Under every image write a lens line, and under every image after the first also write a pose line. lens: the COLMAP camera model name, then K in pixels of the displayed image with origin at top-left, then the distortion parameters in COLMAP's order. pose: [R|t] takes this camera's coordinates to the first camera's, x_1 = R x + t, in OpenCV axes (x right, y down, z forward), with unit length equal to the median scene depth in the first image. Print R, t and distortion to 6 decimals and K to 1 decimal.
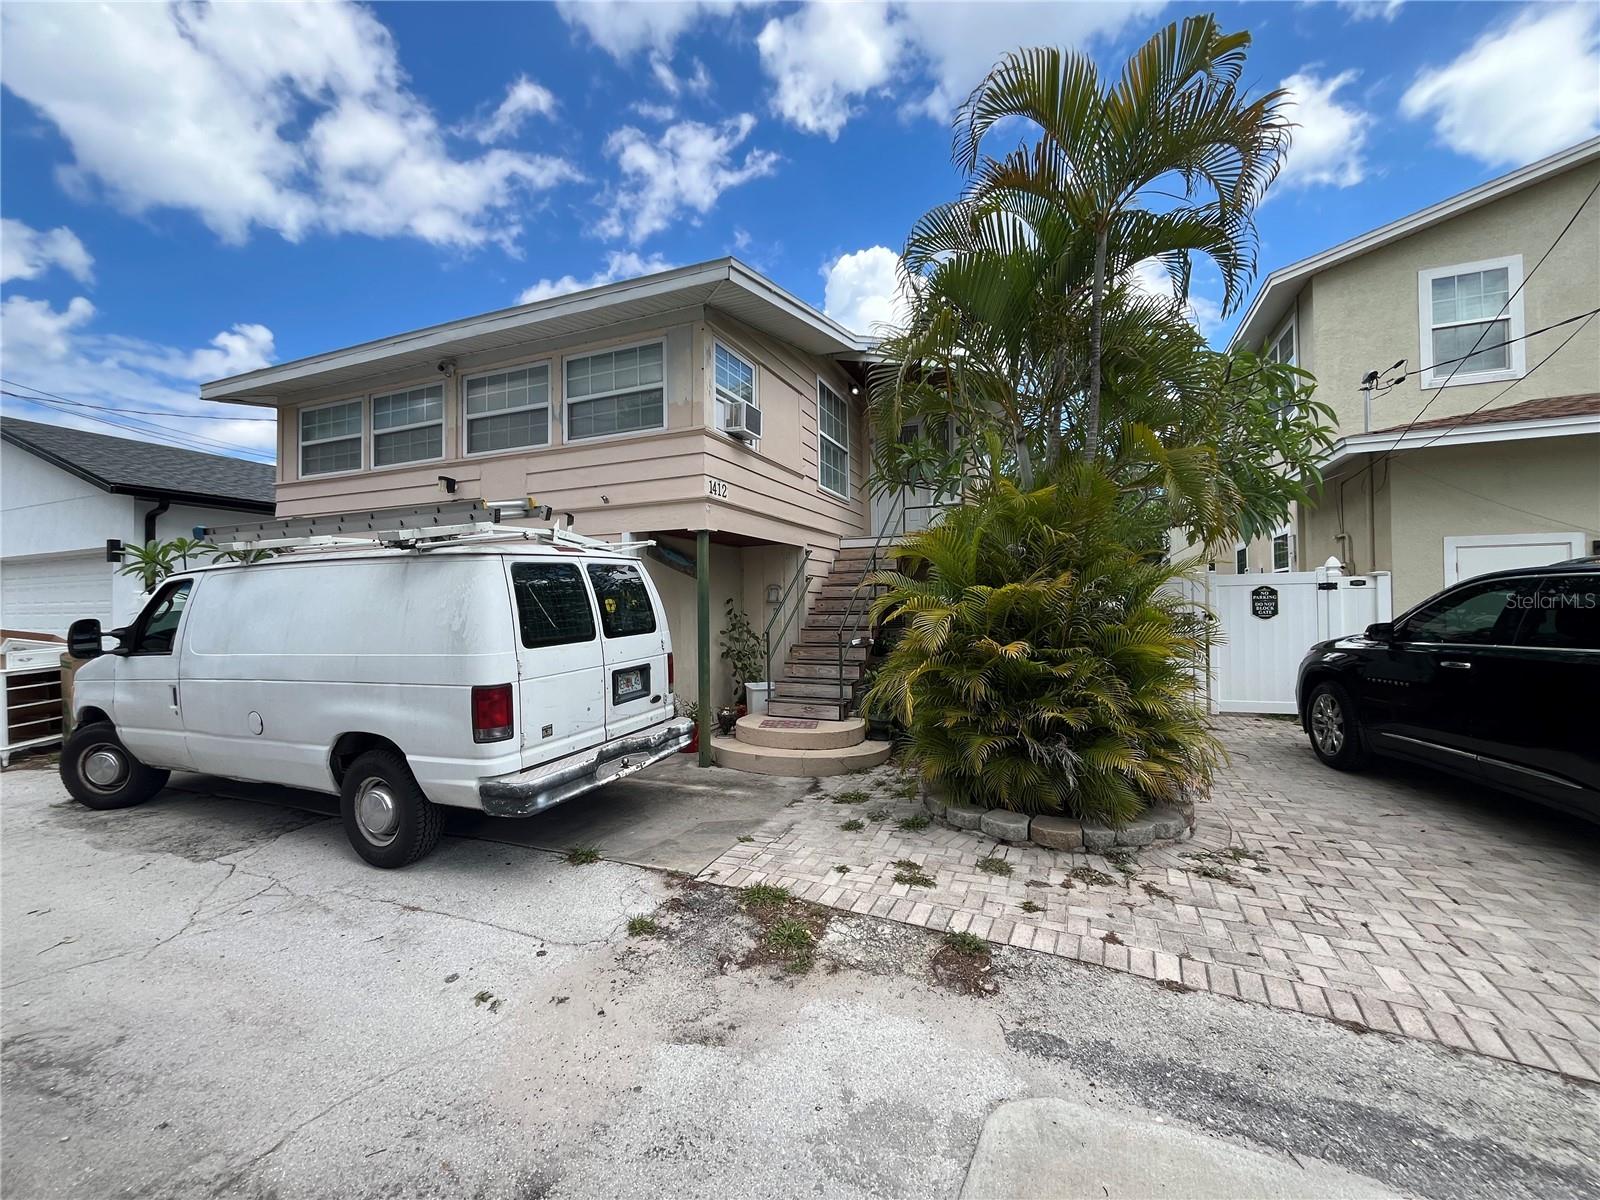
lens RADIAL K [[647.3, 0, 804.3], [0, 647.3, 601.1], [0, 0, 1]] dist [-0.001002, -0.000398]
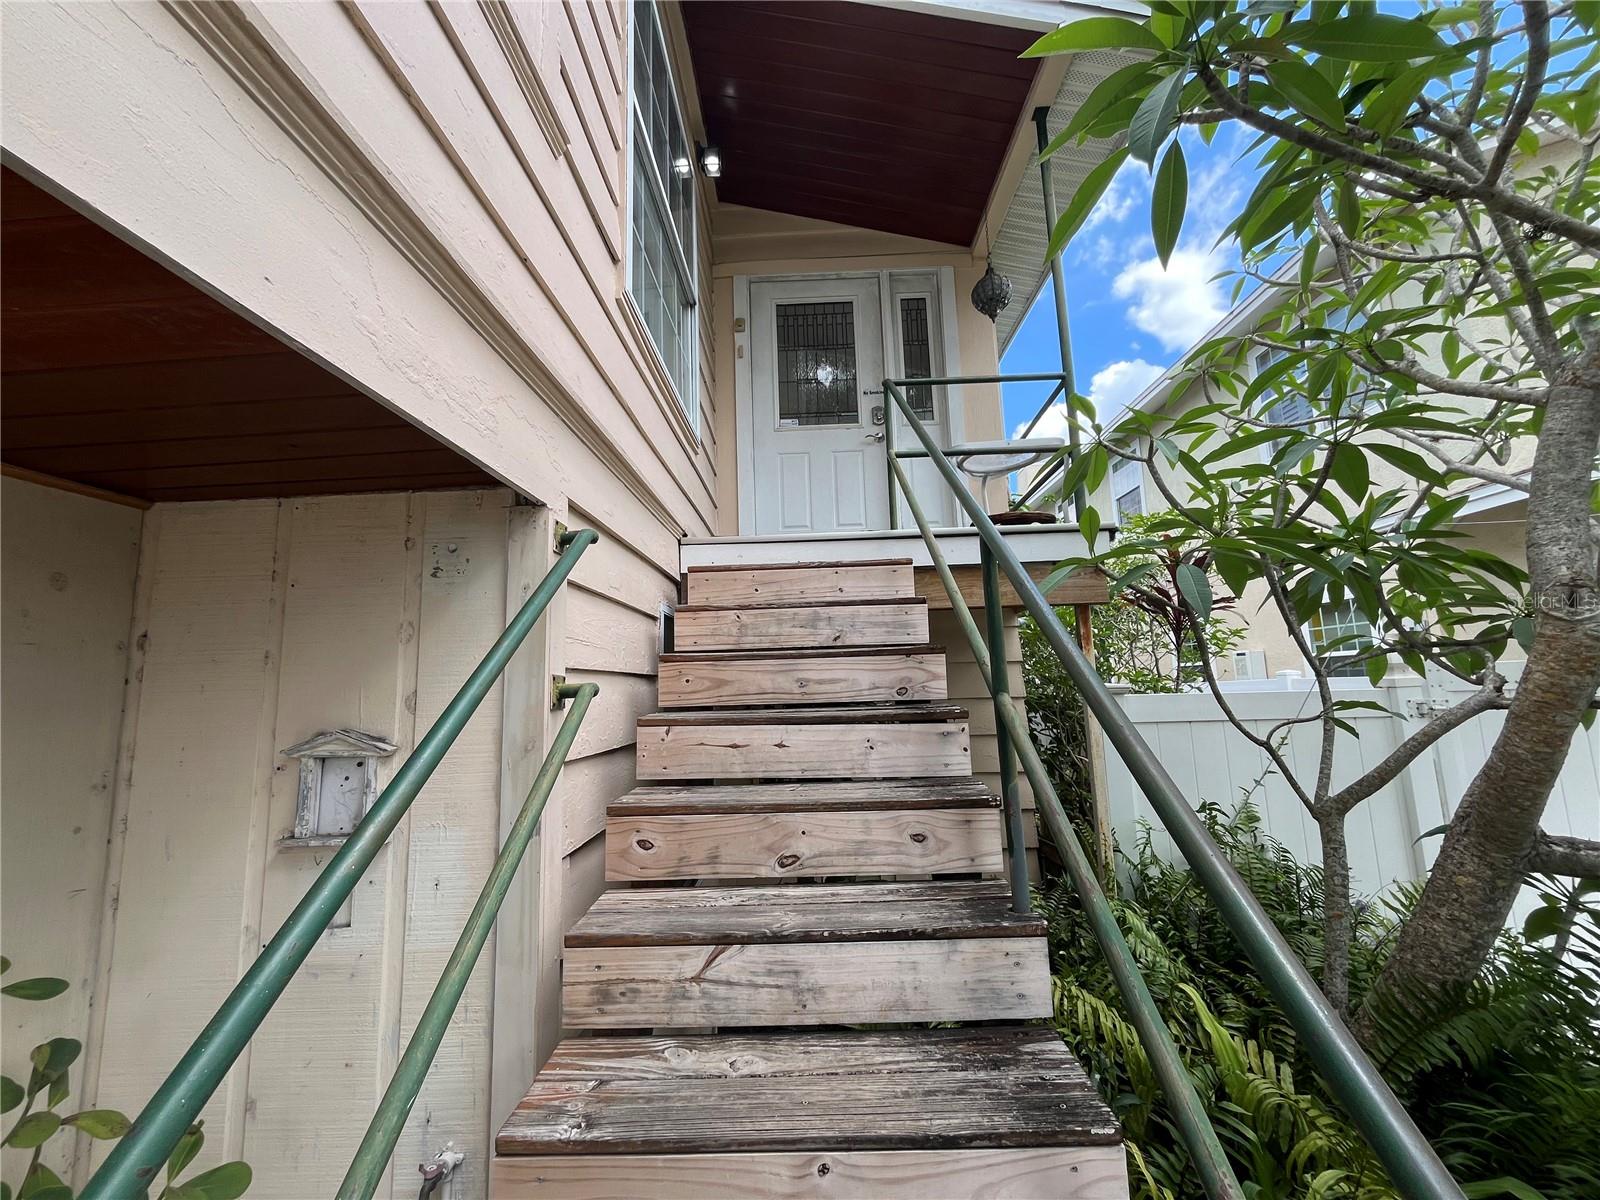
lens RADIAL K [[647.3, 0, 799.7], [0, 647.3, 596.5], [0, 0, 1]] dist [-0.001002, -0.000398]
pose [[0.932905, 0.031822, 0.358714, 0.001269], [0.017282, 0.990985, -0.132856, -0.032350], [-0.359708, 0.130142, 0.923944, 0.744718]]
